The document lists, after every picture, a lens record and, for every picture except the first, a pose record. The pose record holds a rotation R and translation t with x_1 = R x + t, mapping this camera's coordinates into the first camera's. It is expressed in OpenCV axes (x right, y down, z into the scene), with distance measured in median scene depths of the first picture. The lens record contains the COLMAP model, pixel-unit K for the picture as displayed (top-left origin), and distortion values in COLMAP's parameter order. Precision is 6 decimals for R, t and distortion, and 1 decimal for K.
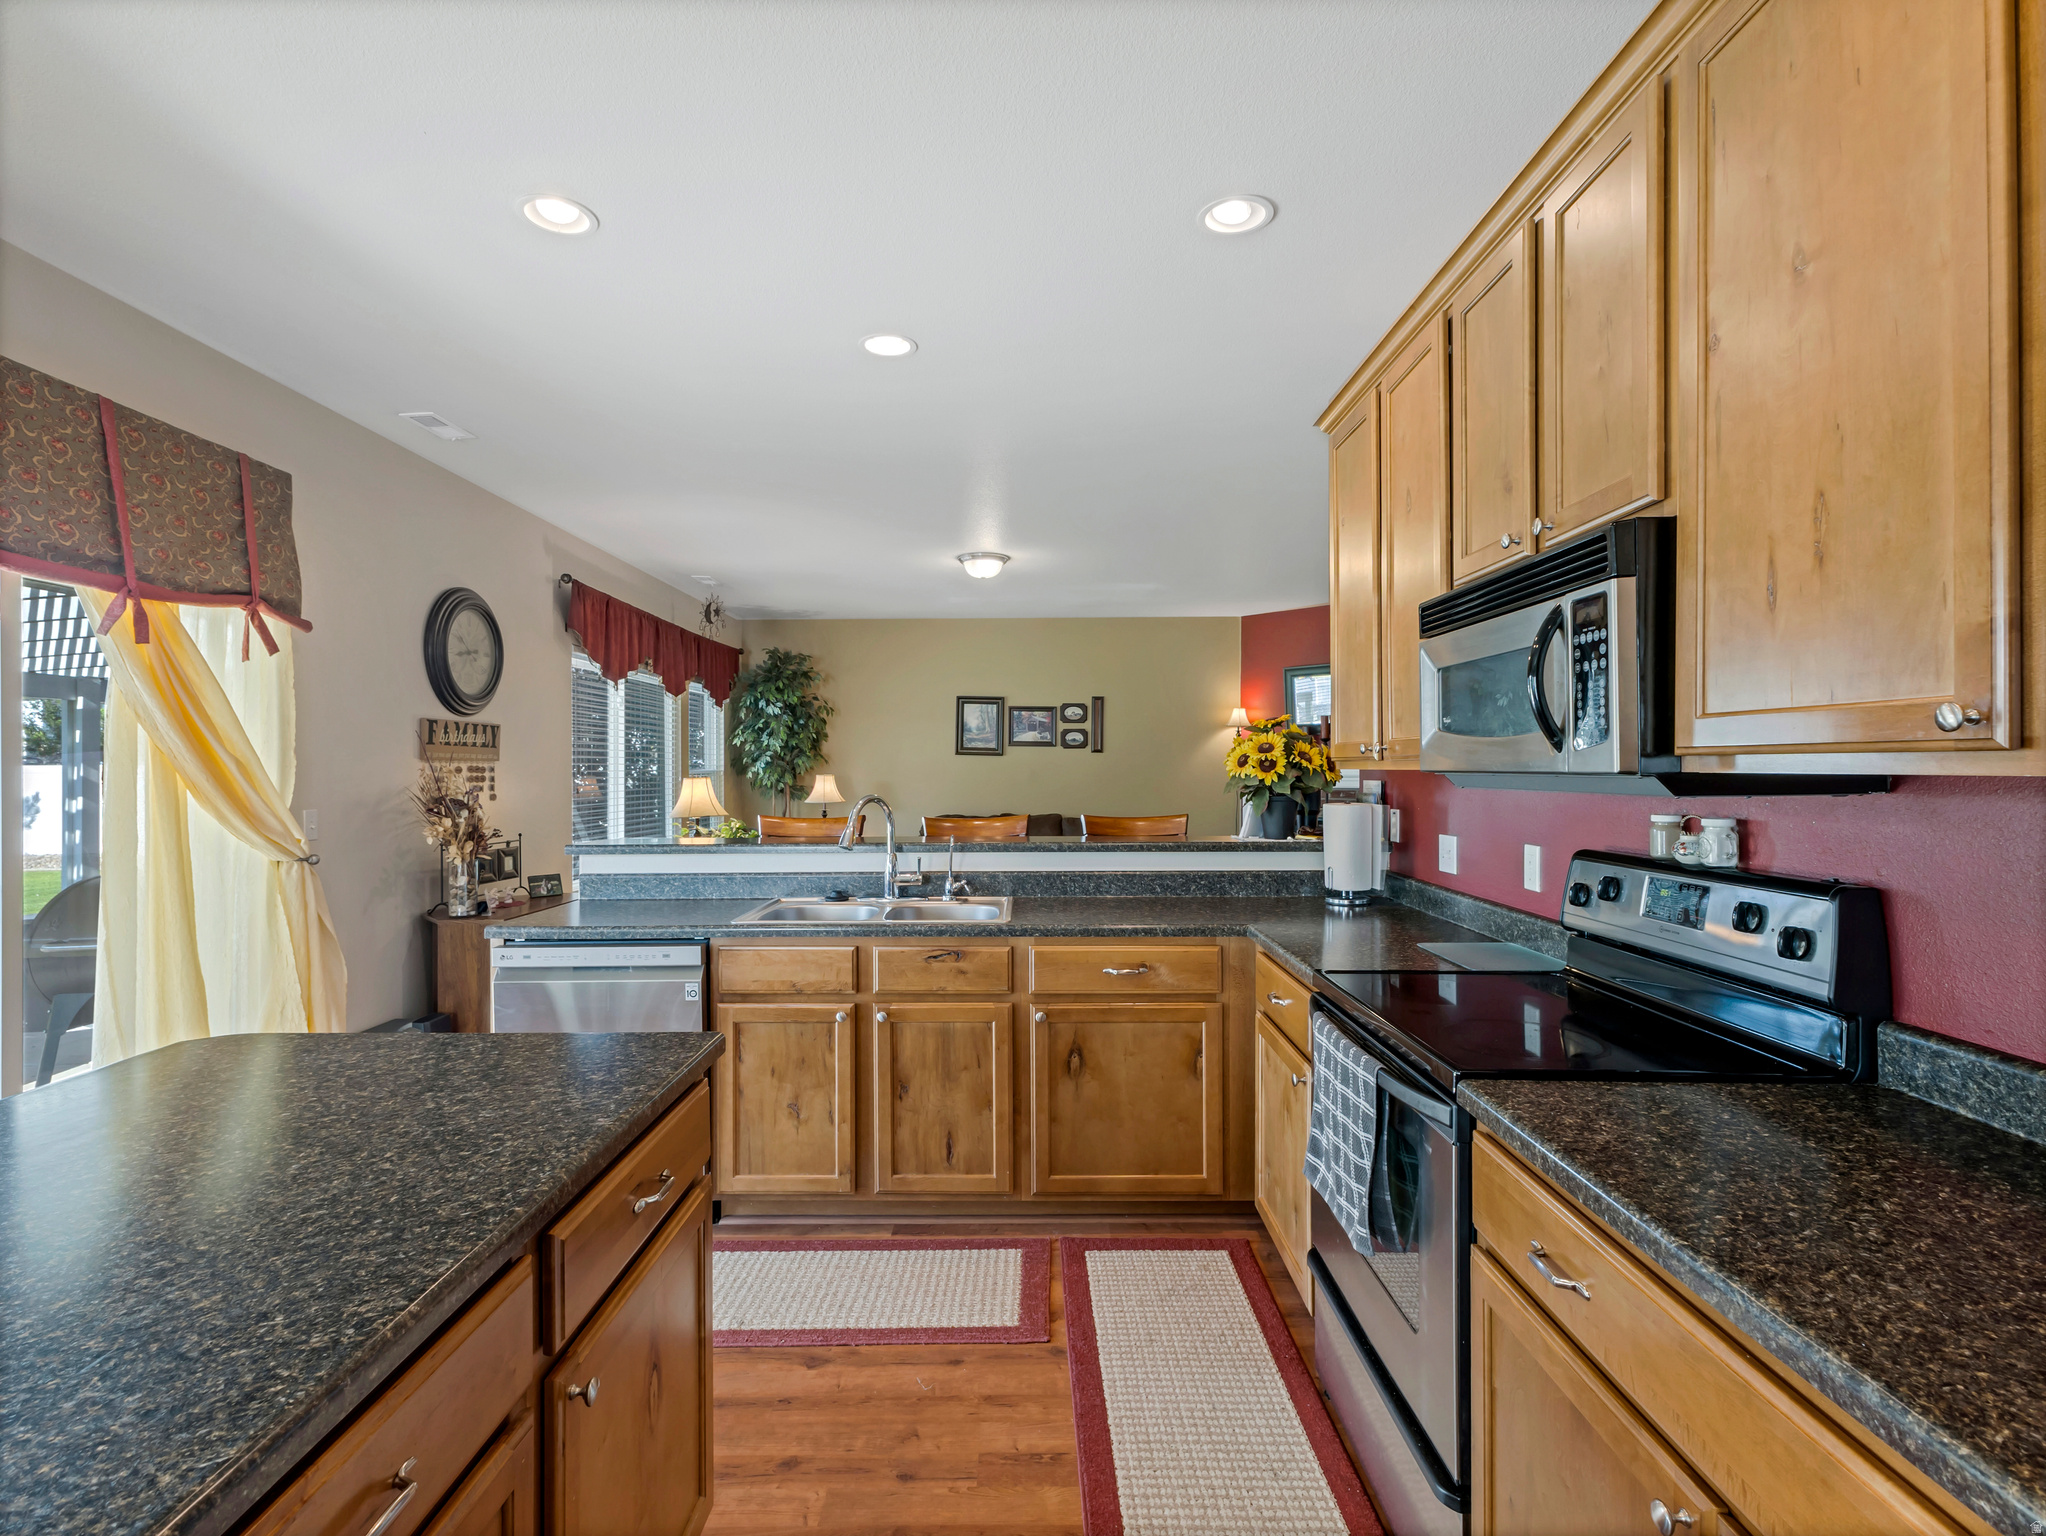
lens RADIAL K [[998.7, 0, 1022.0], [0, 998.7, 766.1], [0, 0, 1]] dist [0.009656, -0.000881]
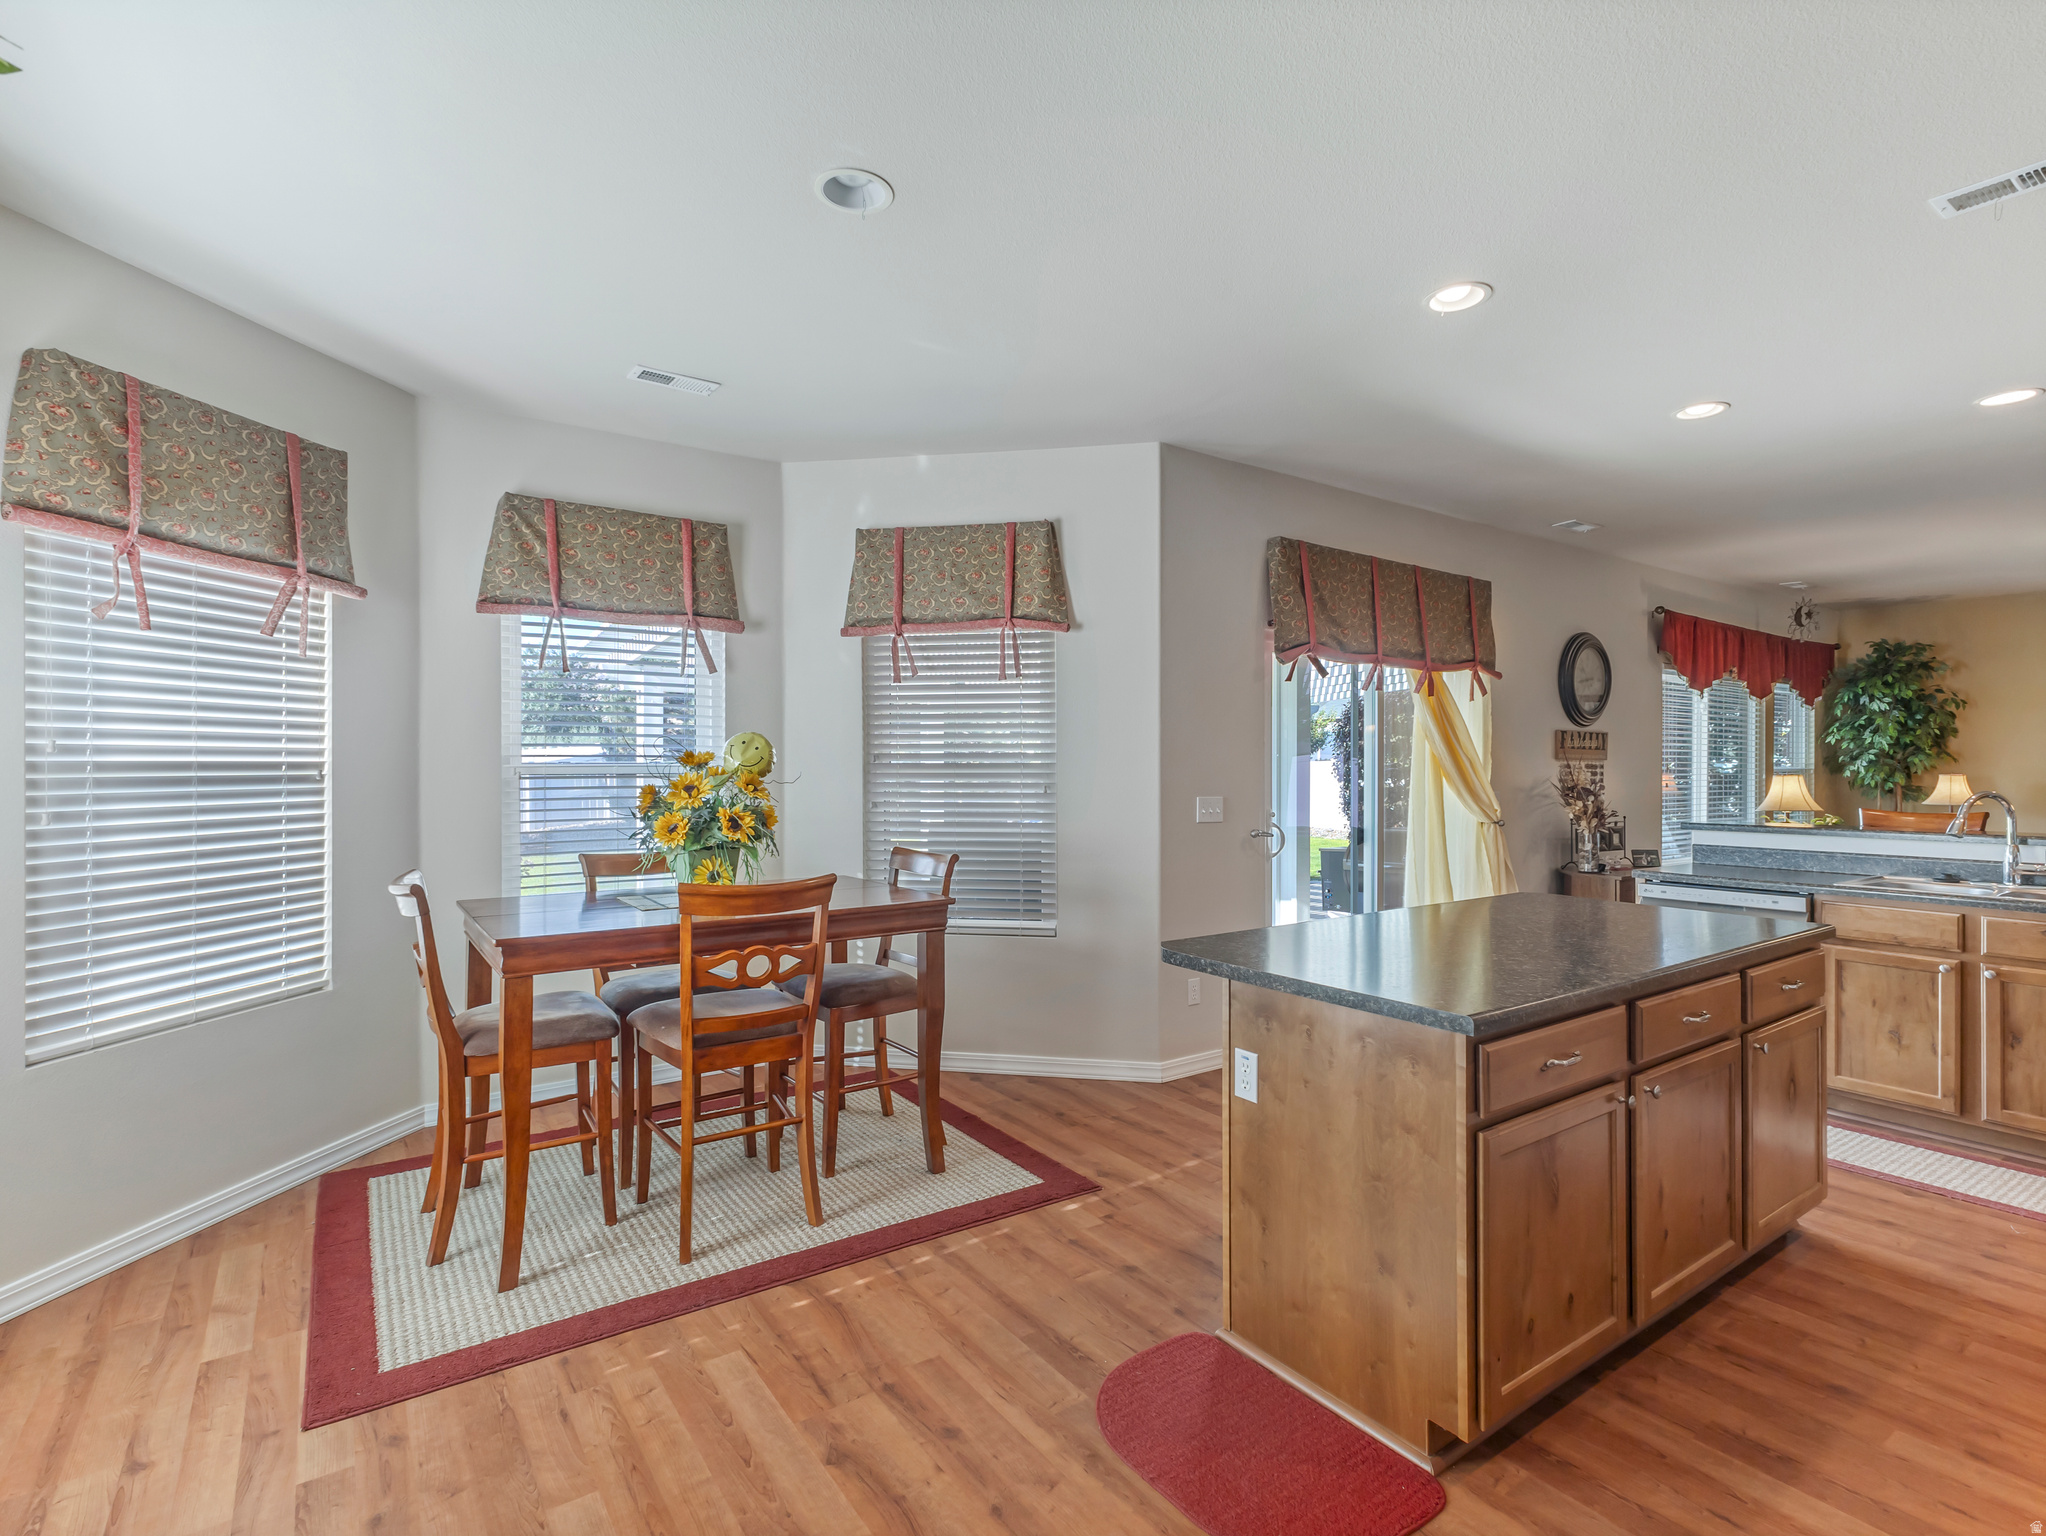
lens RADIAL K [[998.7, 0, 1022.0], [0, 998.7, 766.1], [0, 0, 1]] dist [0.009656, -0.000881]
pose [[0.580712, 0.006197, -0.814086, 0.138687], [-0.003485, 0.999981, 0.005127, -0.002048], [0.814102, -0.000140, 0.580722, -0.538437]]
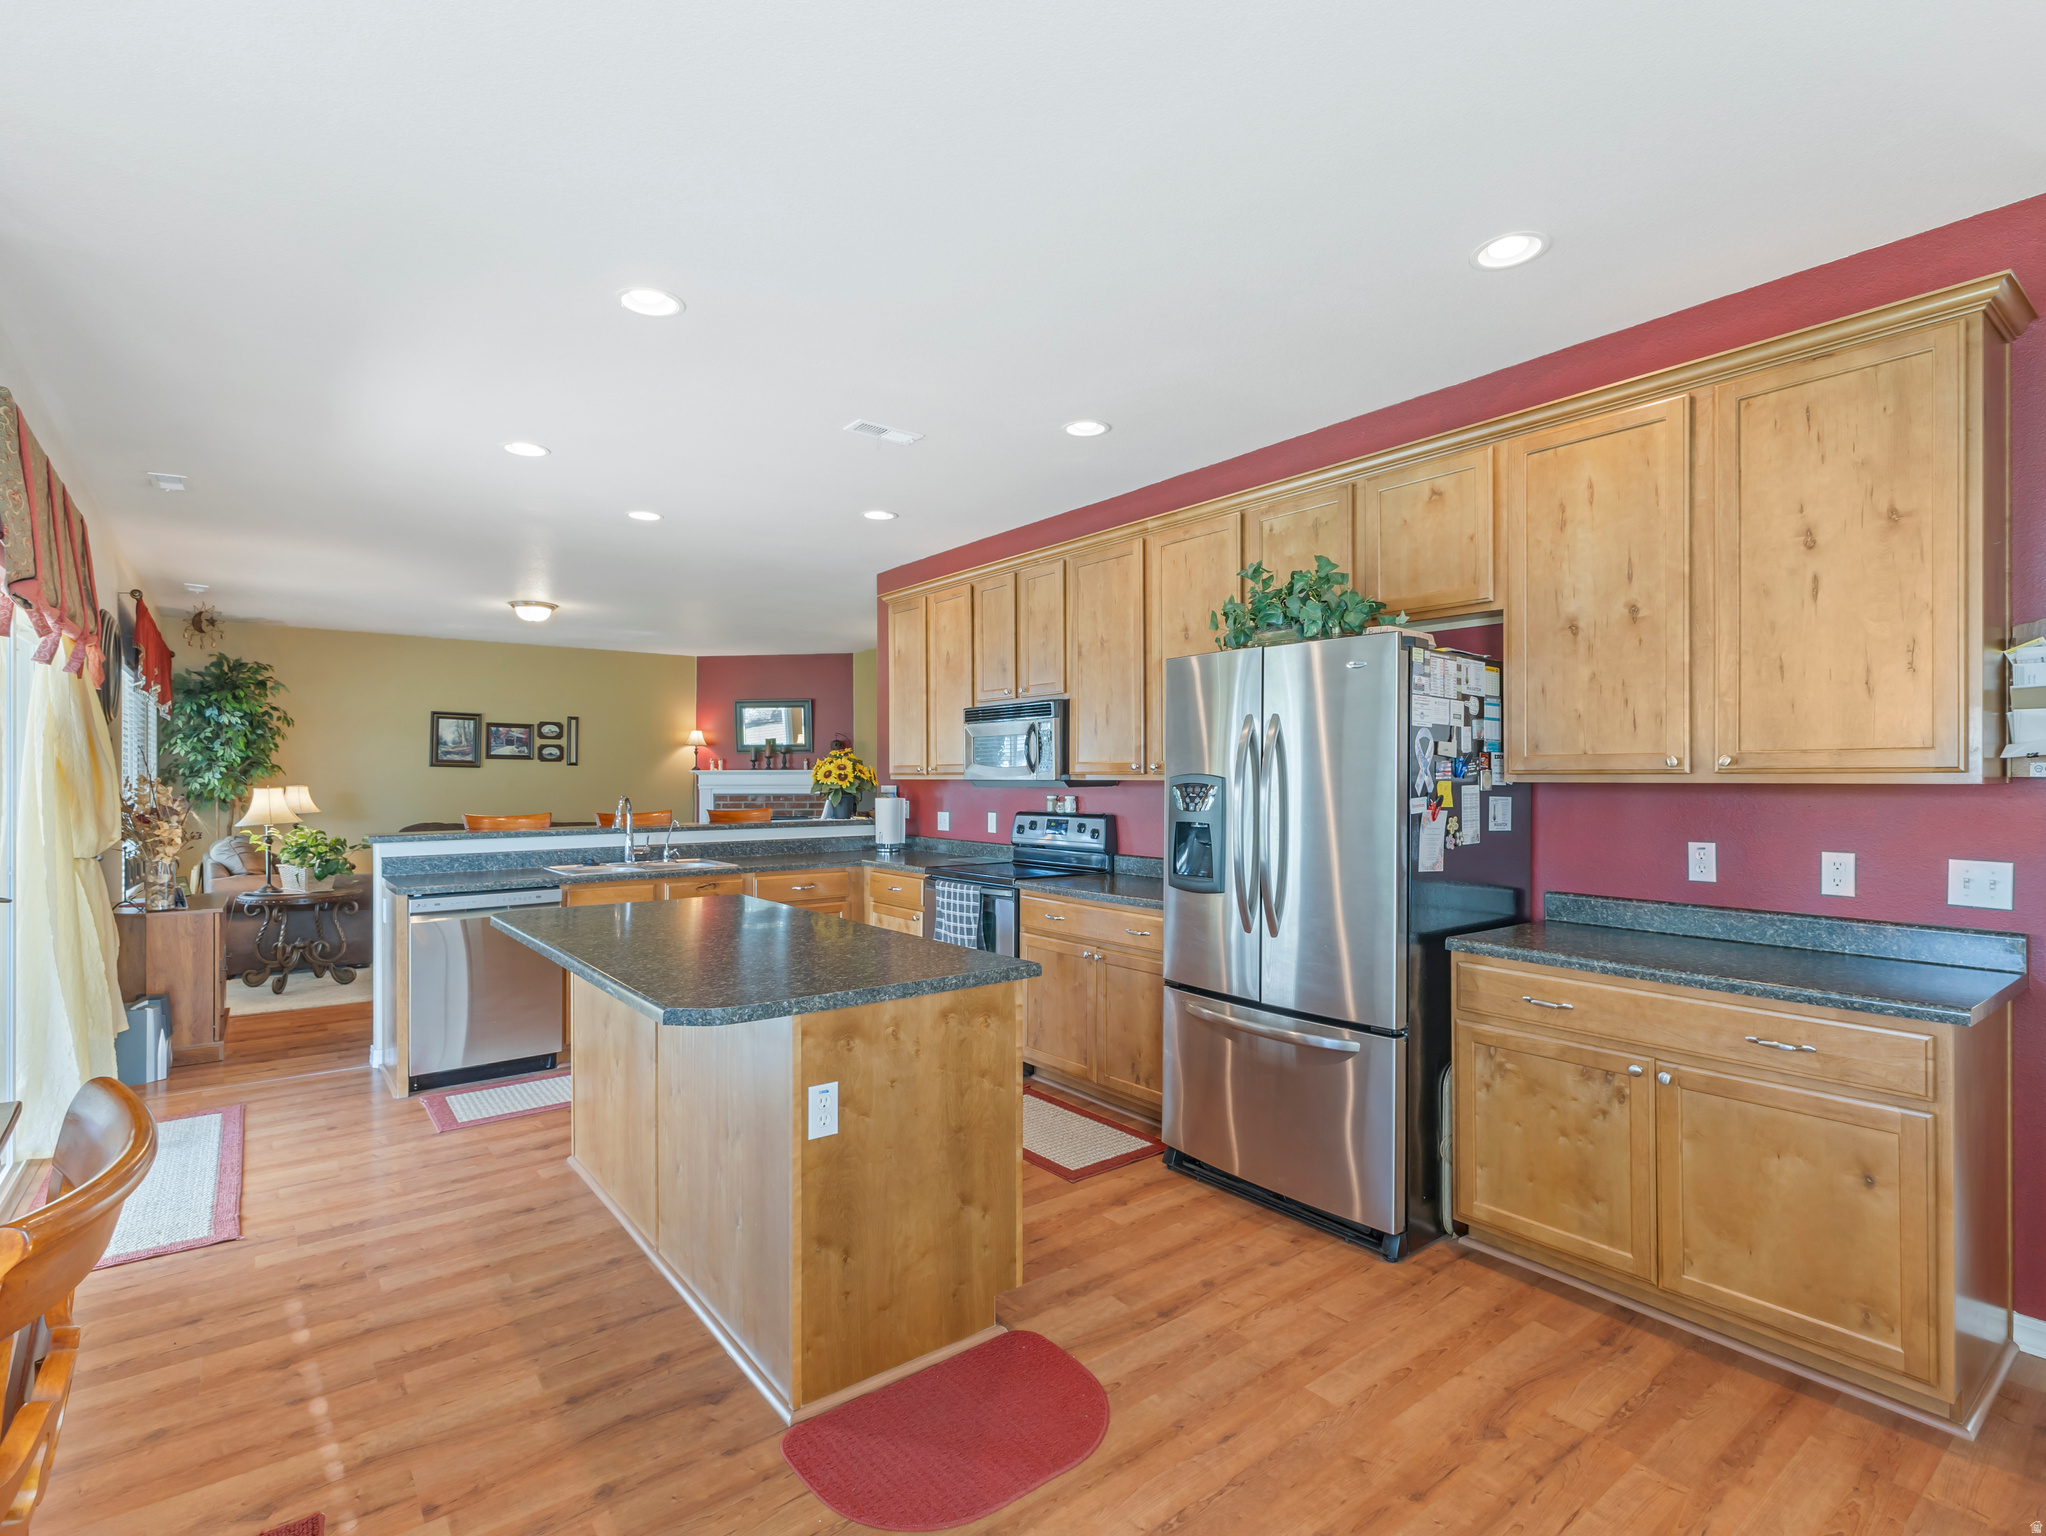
lens RADIAL K [[998.7, 0, 1022.0], [0, 998.7, 766.1], [0, 0, 1]] dist [0.009656, -0.000881]
pose [[0.787519, 0.007610, 0.616243, -0.602974], [-0.000830, 0.999936, -0.011288, -0.000569], [-0.616290, 0.008377, 0.787475, -0.597399]]
